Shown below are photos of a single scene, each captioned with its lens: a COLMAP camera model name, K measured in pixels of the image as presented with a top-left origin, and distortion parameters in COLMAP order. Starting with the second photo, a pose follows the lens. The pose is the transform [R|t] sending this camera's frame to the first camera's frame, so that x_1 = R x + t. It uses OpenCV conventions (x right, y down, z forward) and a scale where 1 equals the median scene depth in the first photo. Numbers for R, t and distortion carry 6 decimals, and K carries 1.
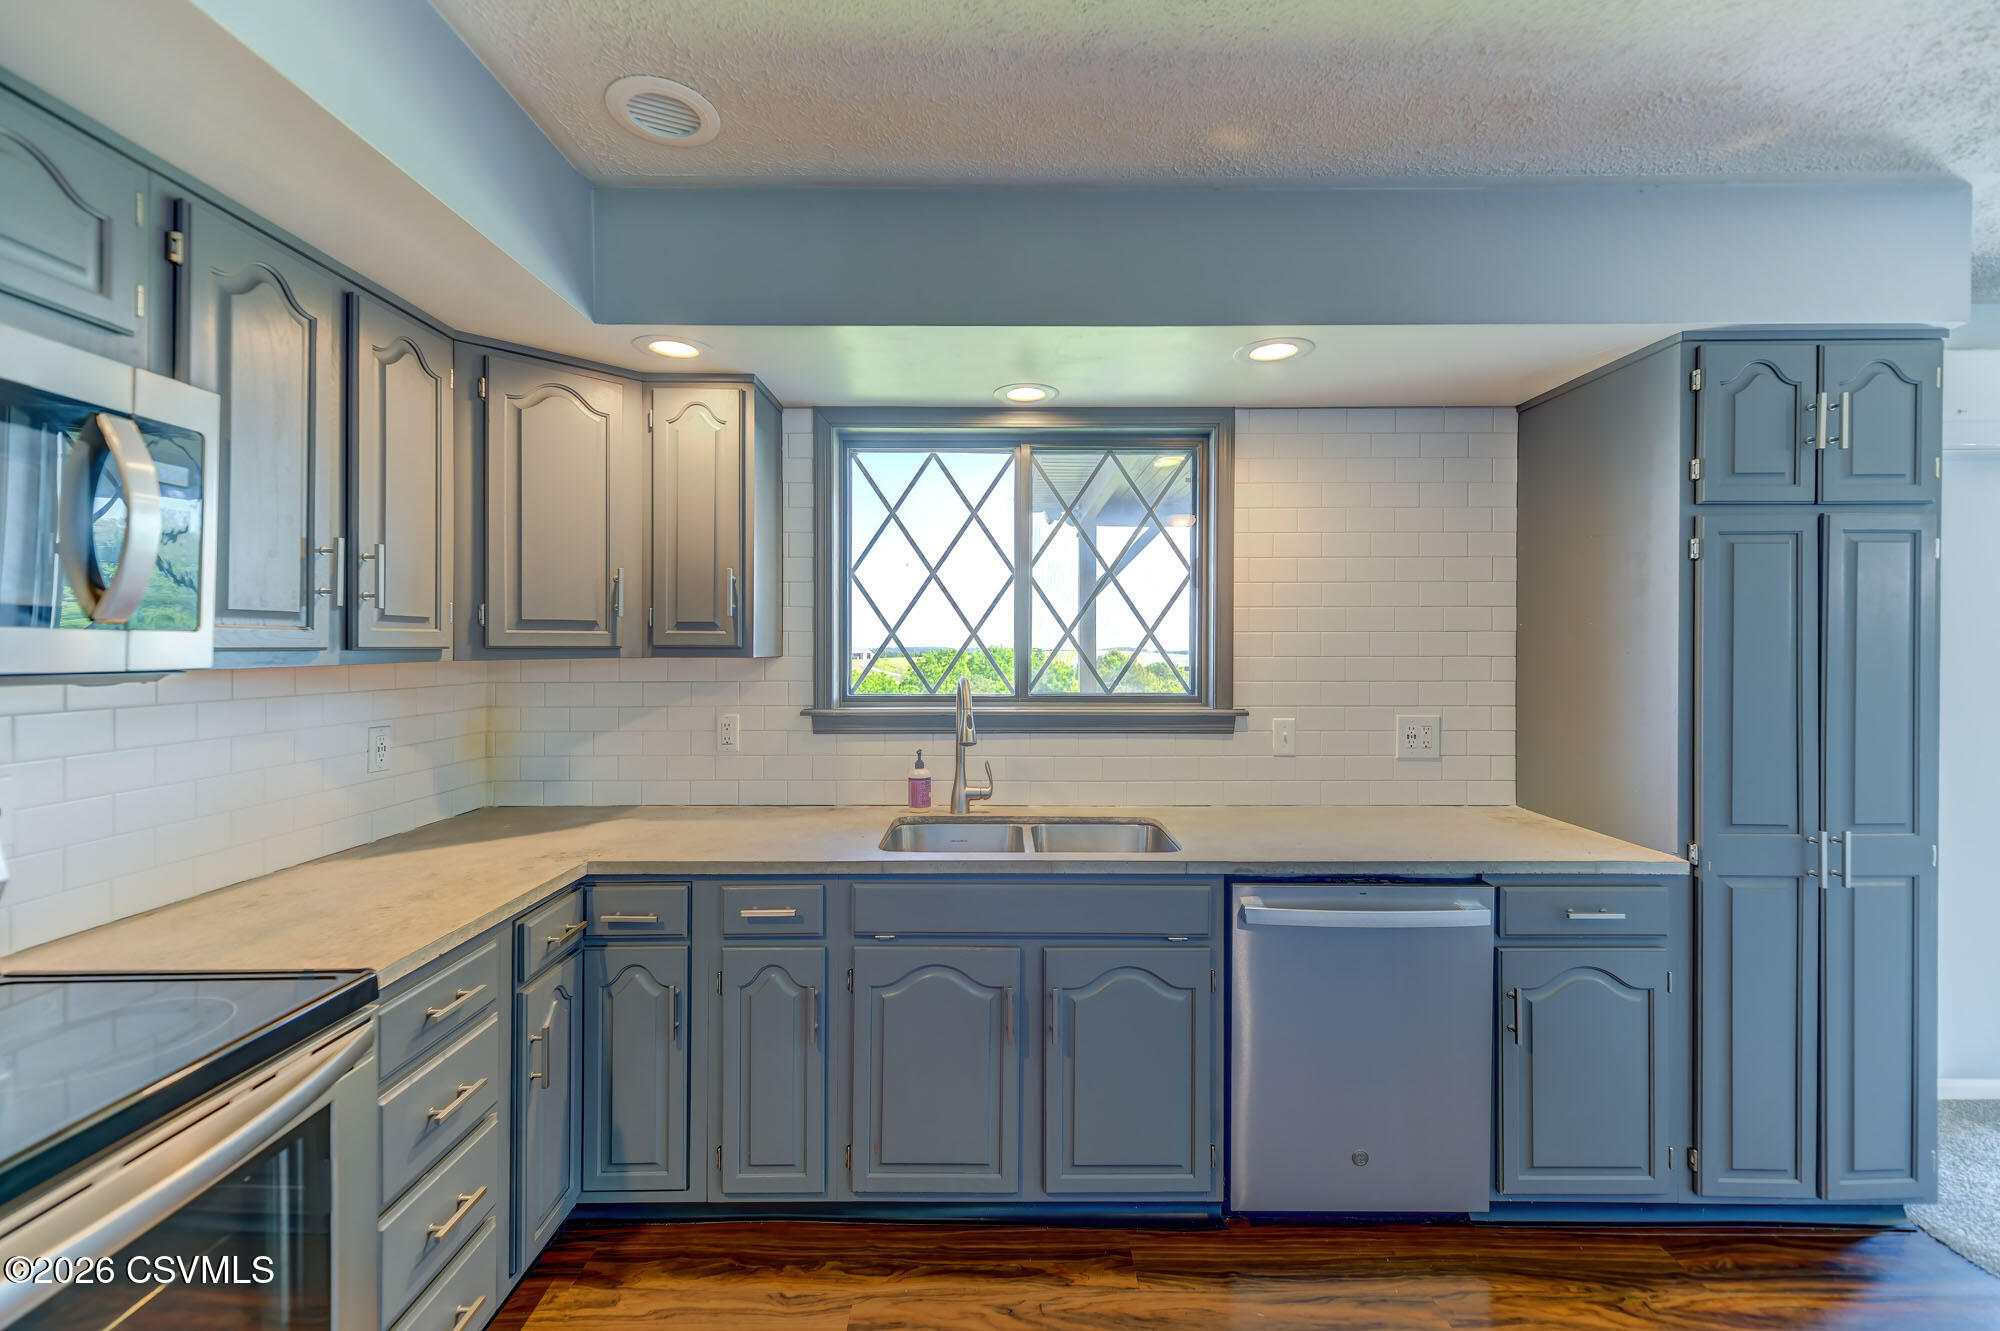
lens RADIAL K [[814.2, 0, 990.8], [0, 814.2, 648.5], [0, 0, 1]] dist [0.000891, -0.000013]
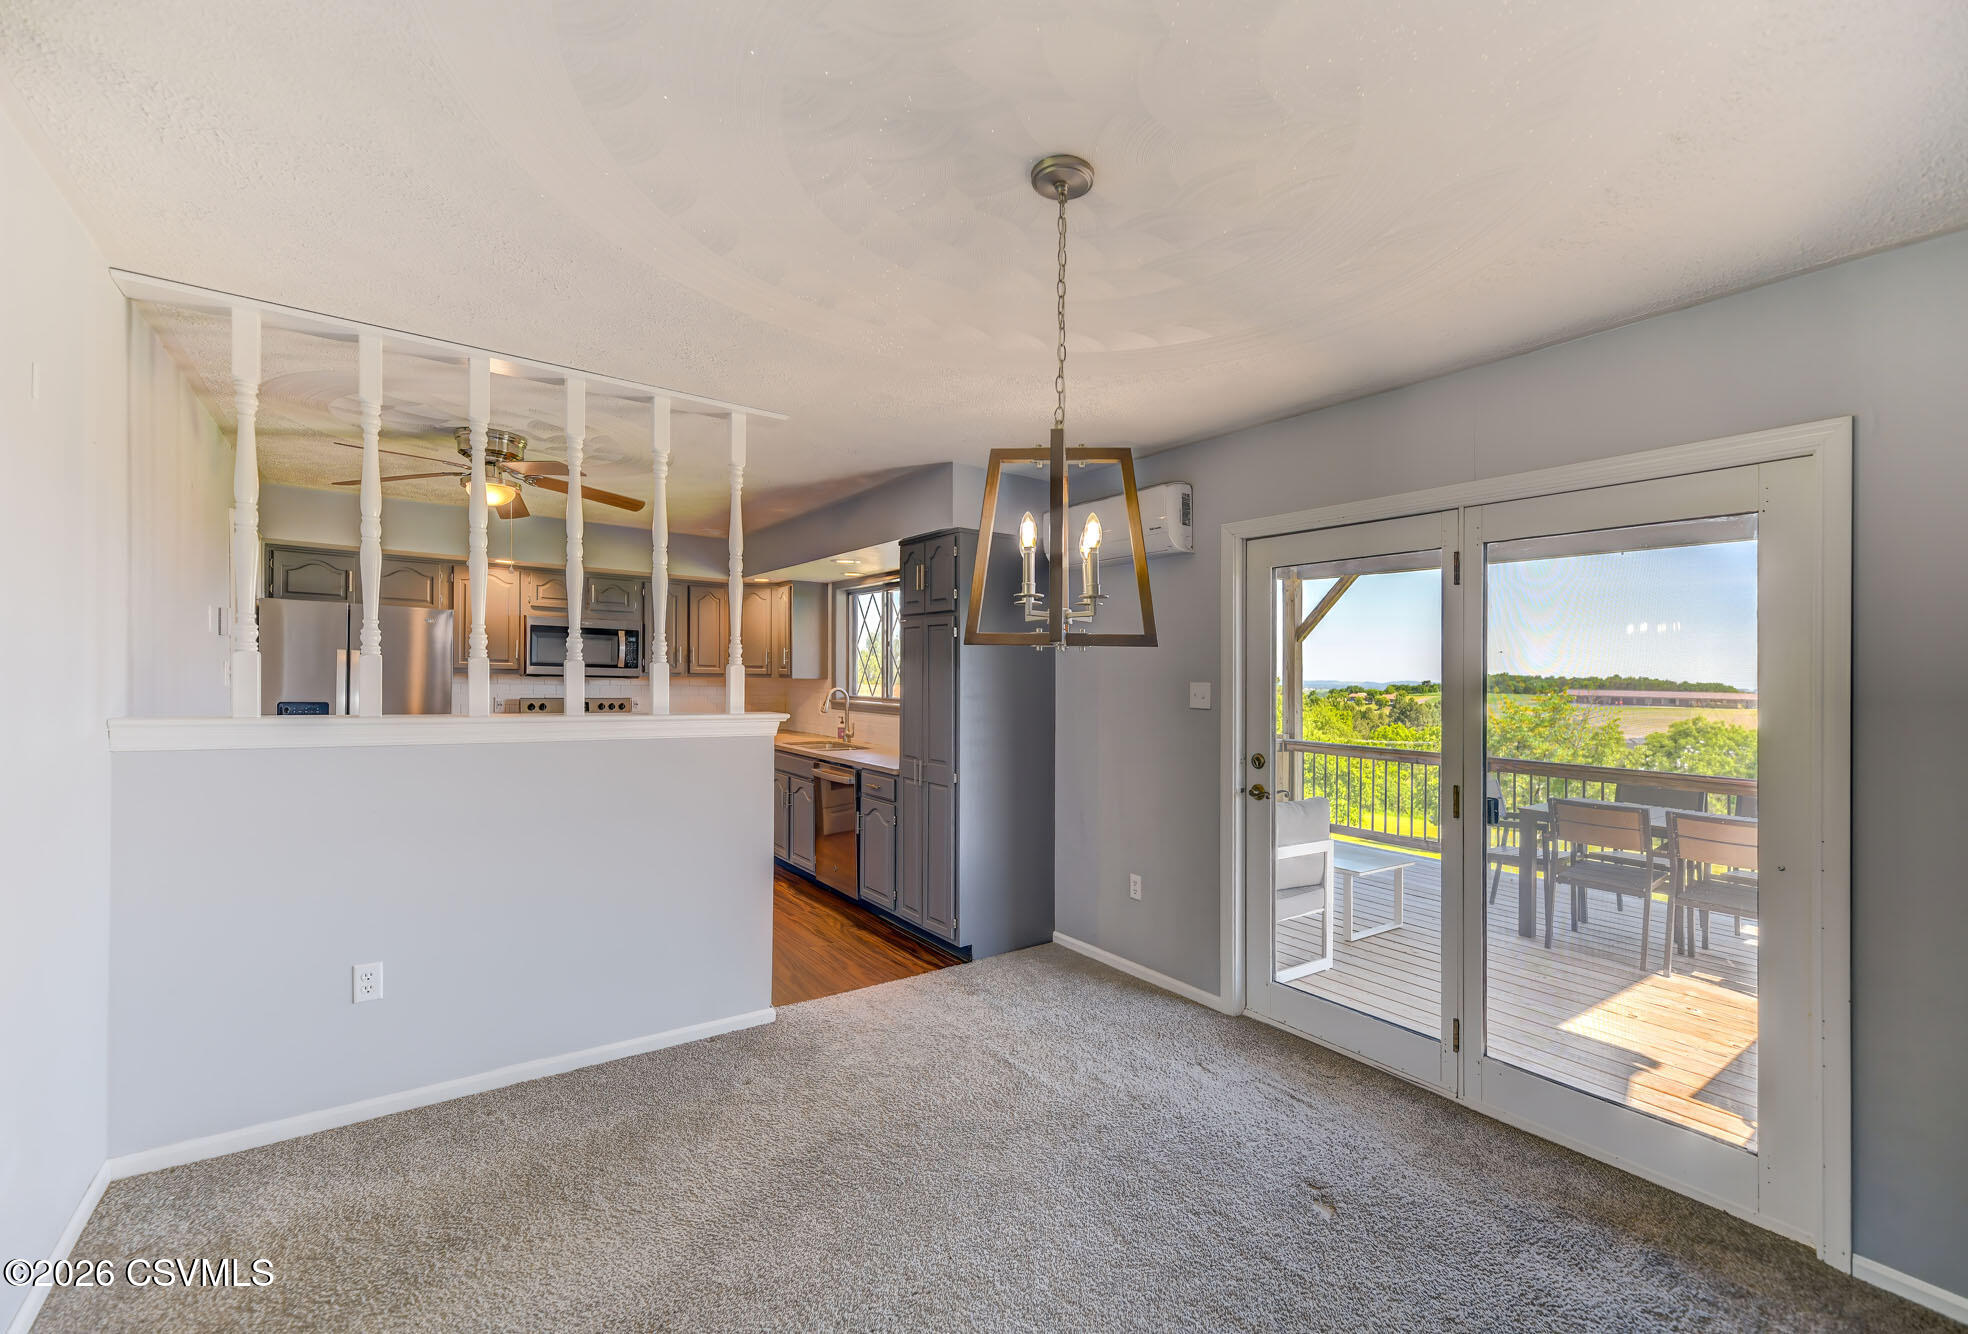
lens RADIAL K [[830.7, 0, 991.9], [0, 830.7, 691.8], [0, 0, 1]] dist [-0.000469, -0.000220]
pose [[0.592013, 0.023447, -0.805587, 2.914318], [-0.021870, 0.999676, 0.013024, 0.004867], [0.805632, 0.009908, 0.592334, -0.193268]]
